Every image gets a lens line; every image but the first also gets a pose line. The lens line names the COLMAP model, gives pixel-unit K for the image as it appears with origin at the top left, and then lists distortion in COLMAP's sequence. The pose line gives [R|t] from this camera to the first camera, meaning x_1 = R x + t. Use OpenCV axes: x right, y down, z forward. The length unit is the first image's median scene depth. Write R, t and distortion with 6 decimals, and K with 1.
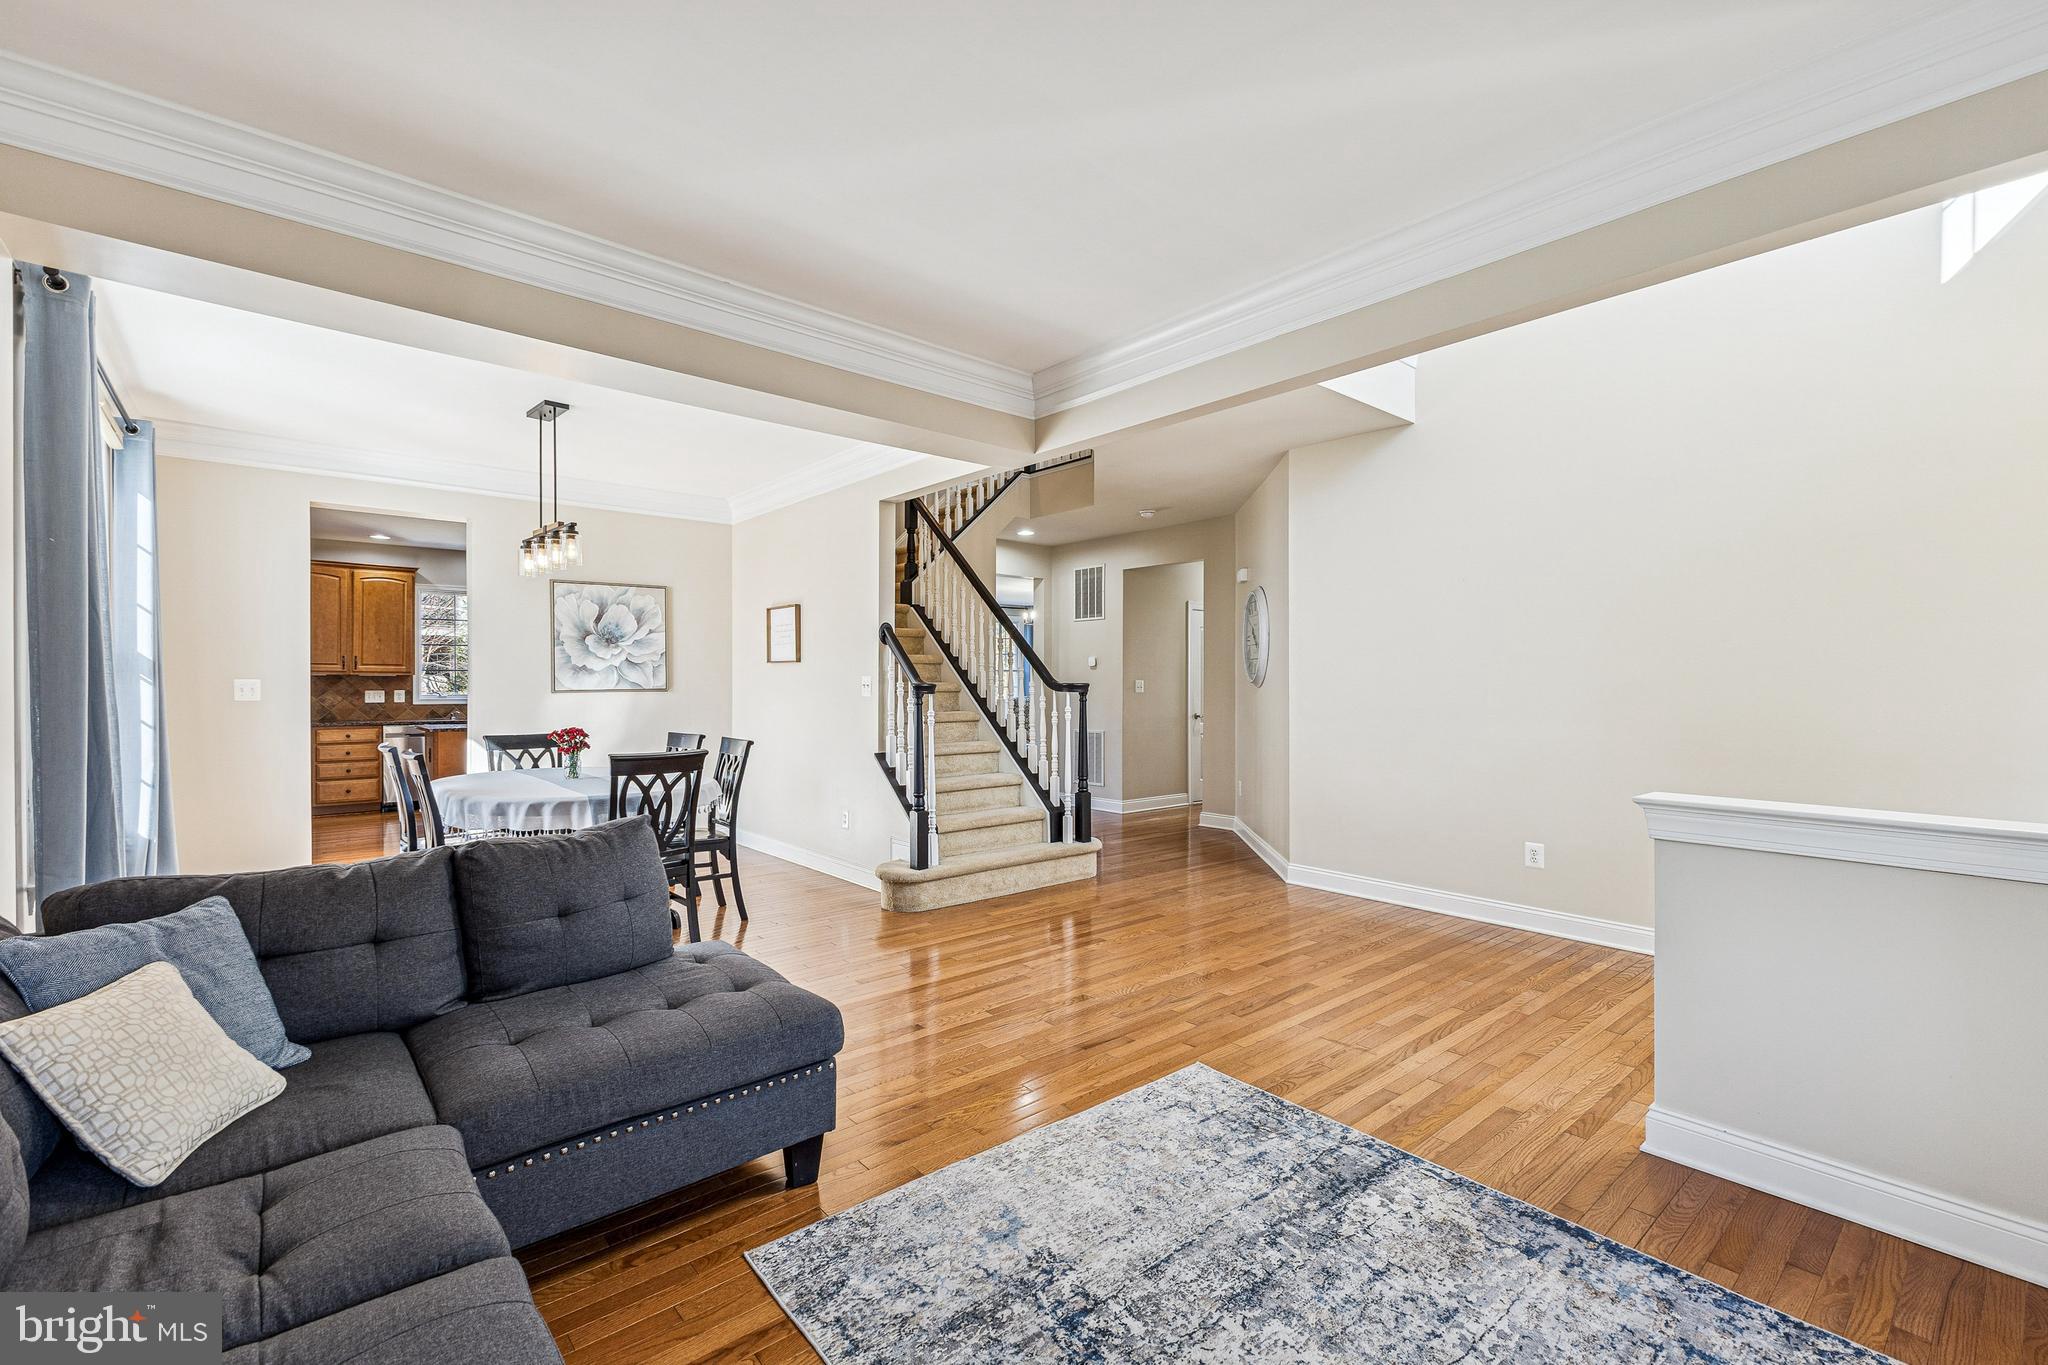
lens RADIAL K [[893.6, 0, 1028.4], [0, 893.6, 670.2], [0, 0, 1]] dist [0.002346, 0.000044]
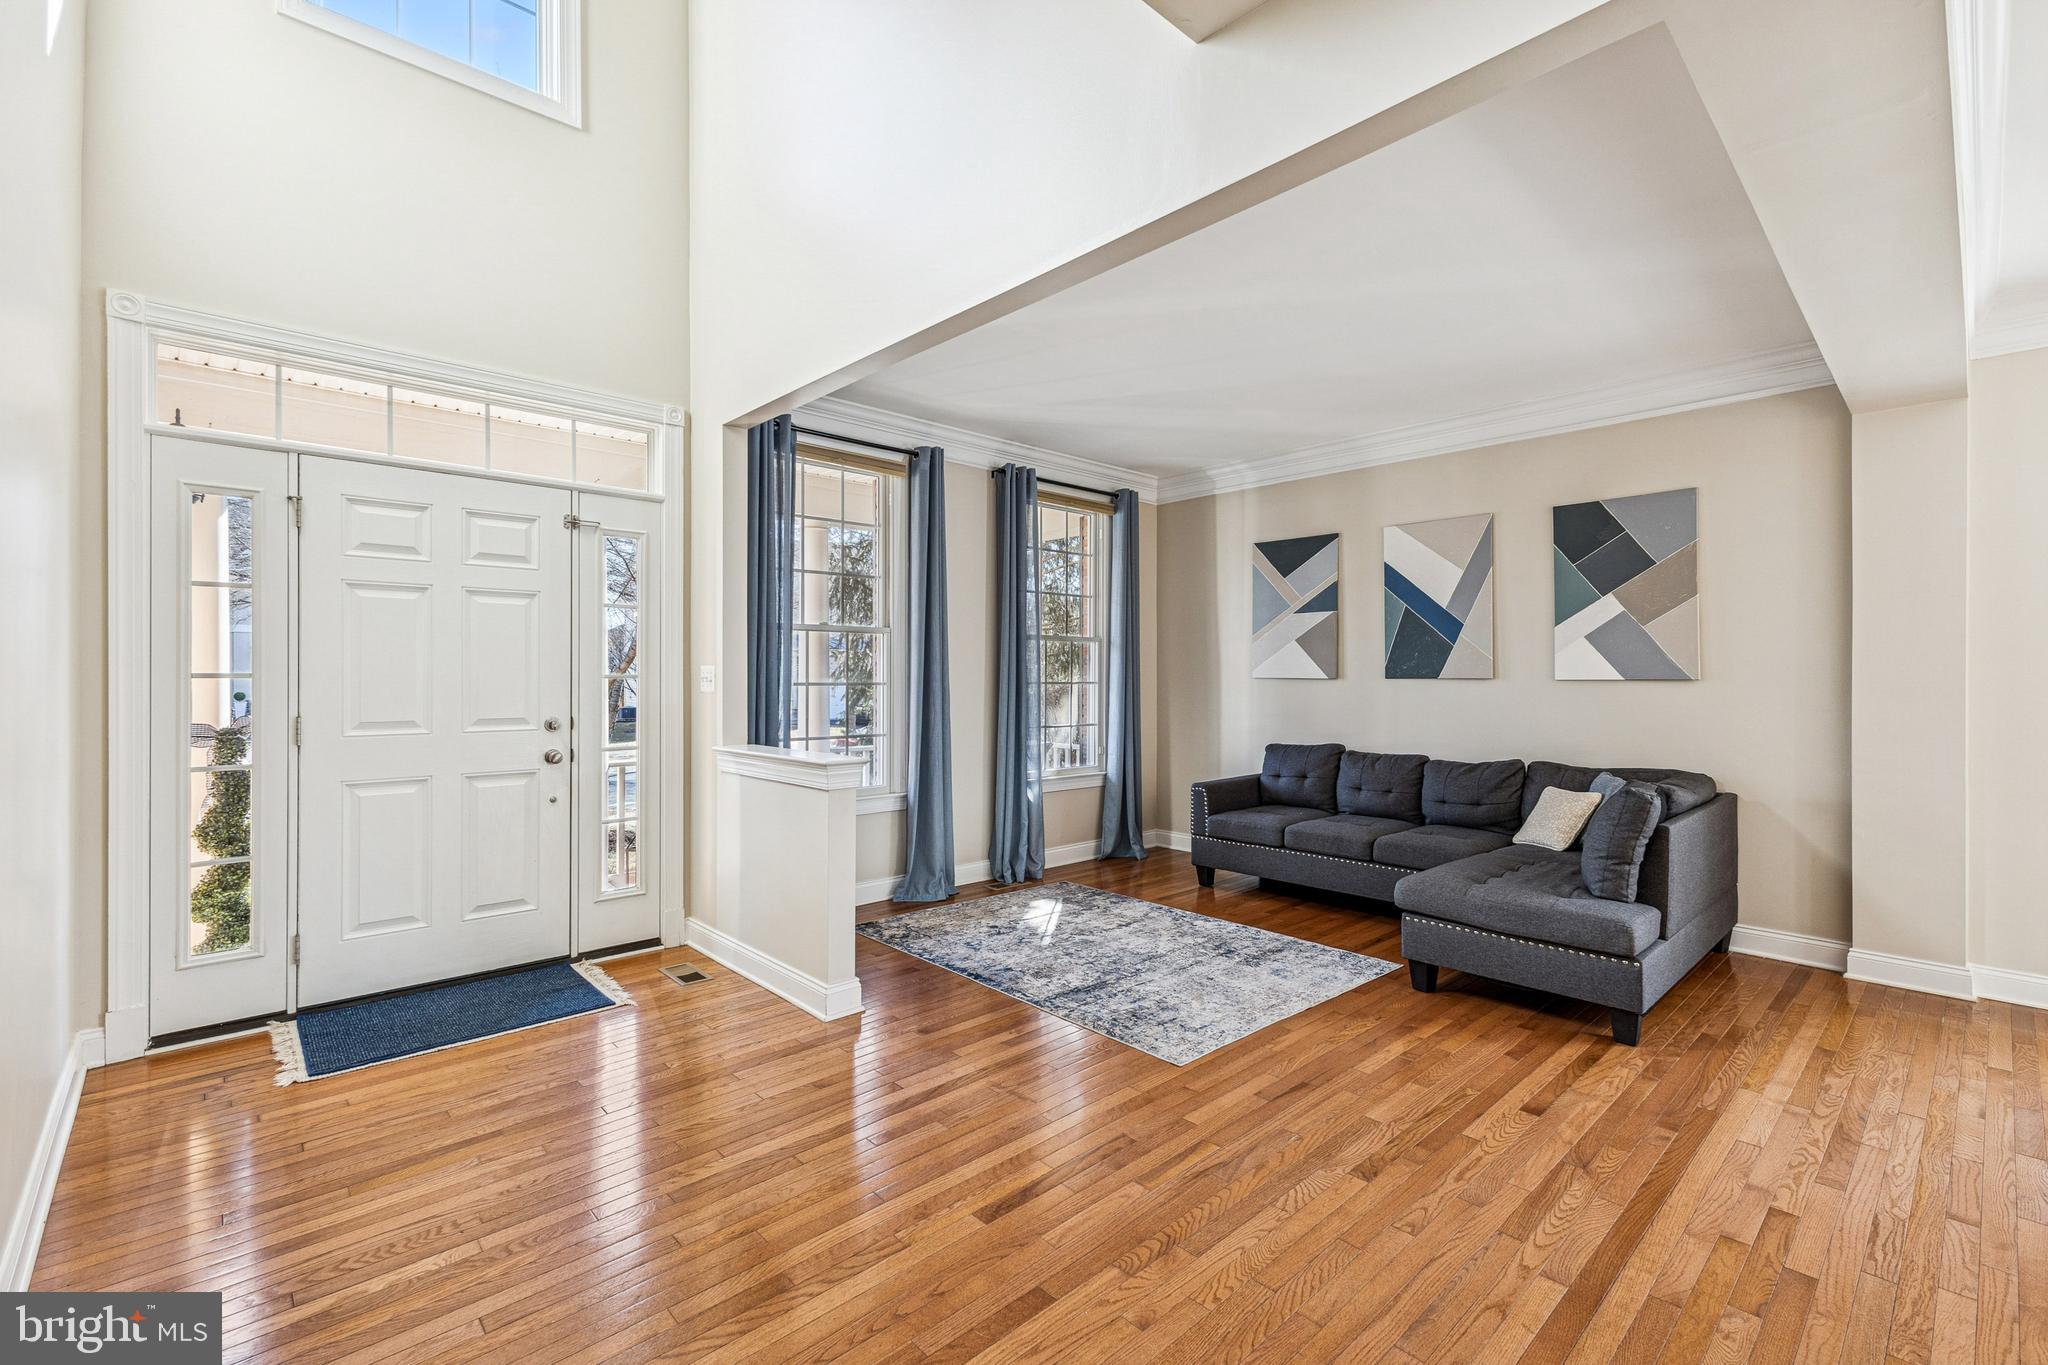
lens RADIAL K [[893.6, 0, 1028.4], [0, 893.6, 670.2], [0, 0, 1]] dist [0.002346, 0.000044]
pose [[-0.999463, -0.001266, -0.032749, 0.431578], [-0.000501, 0.999727, -0.023345, 0.031481], [0.032770, -0.023316, -0.999191, 2.206267]]
